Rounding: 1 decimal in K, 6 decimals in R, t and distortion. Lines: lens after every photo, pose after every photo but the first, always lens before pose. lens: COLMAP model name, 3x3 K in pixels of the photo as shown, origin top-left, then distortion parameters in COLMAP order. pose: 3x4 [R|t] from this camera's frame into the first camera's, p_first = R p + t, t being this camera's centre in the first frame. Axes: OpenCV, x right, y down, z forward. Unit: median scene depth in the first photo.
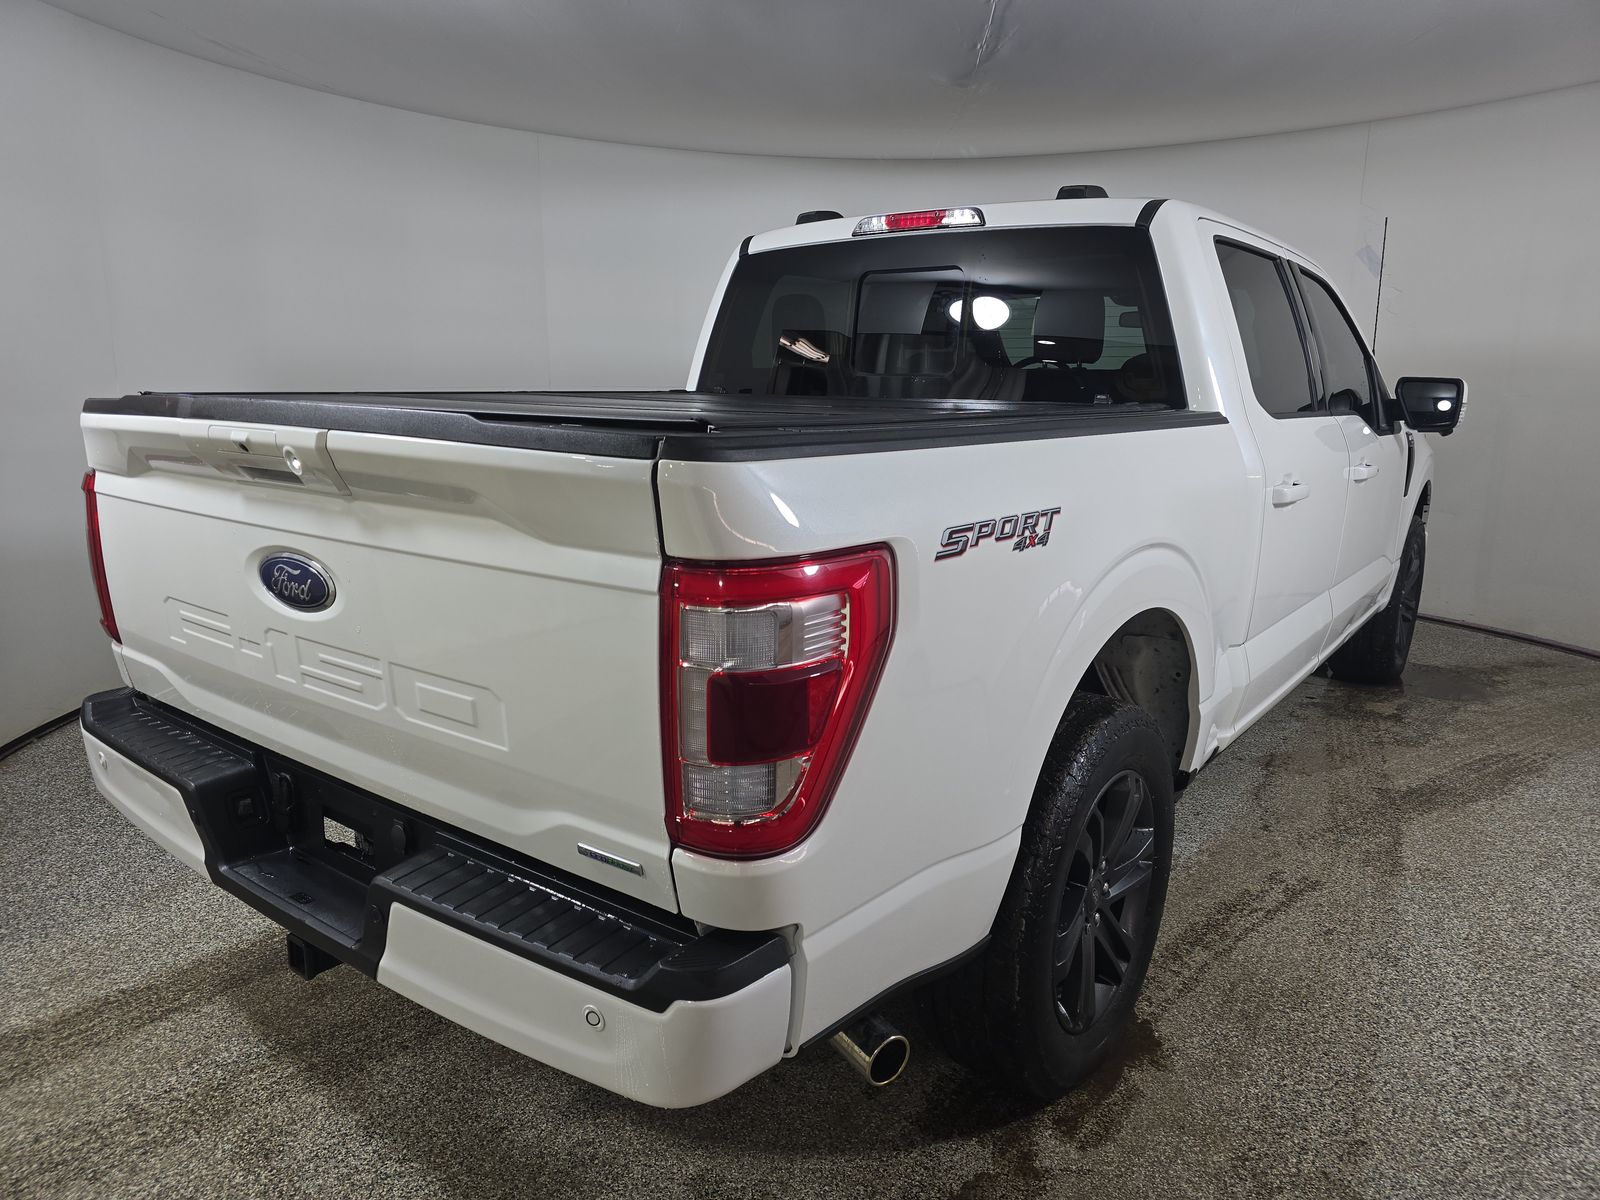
lens RADIAL K [[1084.6, 0, 796.0], [0, 1084.6, 602.5], [0, 0, 1]] dist [0.037356, -0.022653]
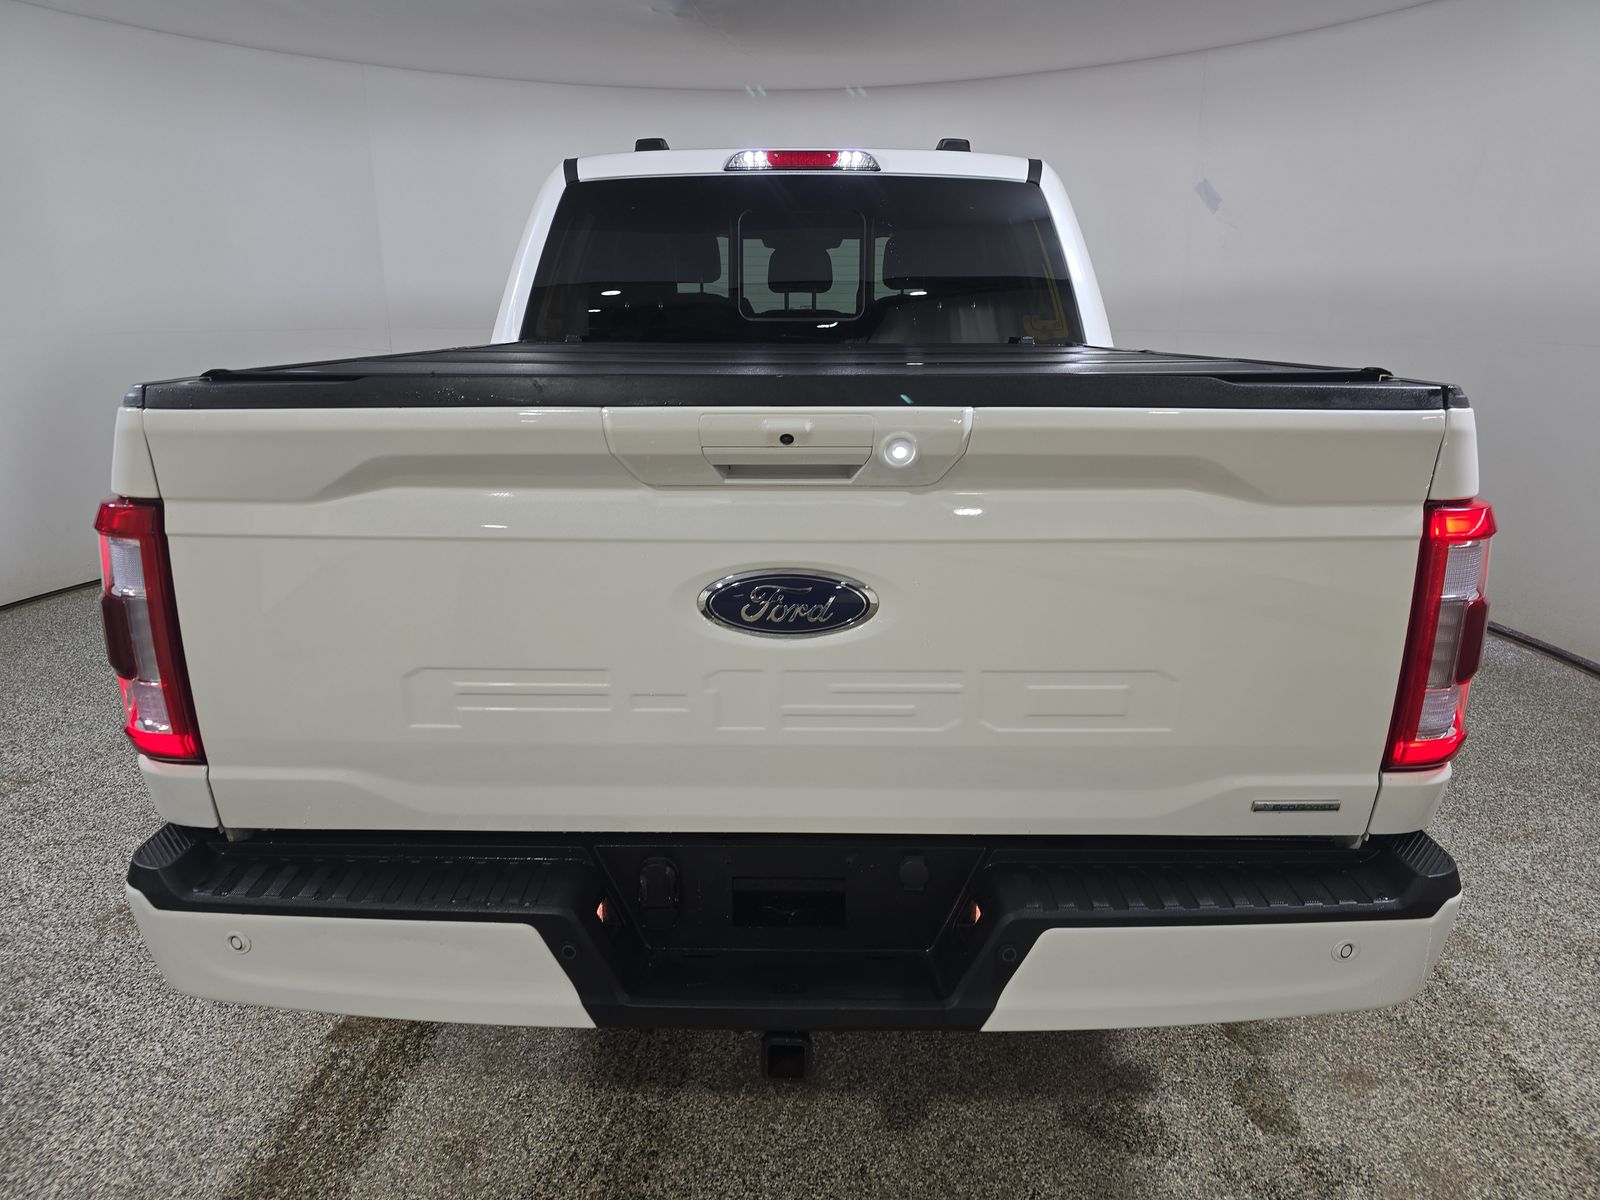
lens RADIAL K [[1084.6, 0, 793.9], [0, 1084.6, 601.7], [0, 0, 1]] dist [0.037356, -0.022653]
pose [[0.799666, -0.164246, 0.577545, -0.779078], [0.129537, 0.986401, 0.101163, -0.085378], [-0.586306, -0.006083, 0.810067, 0.303993]]
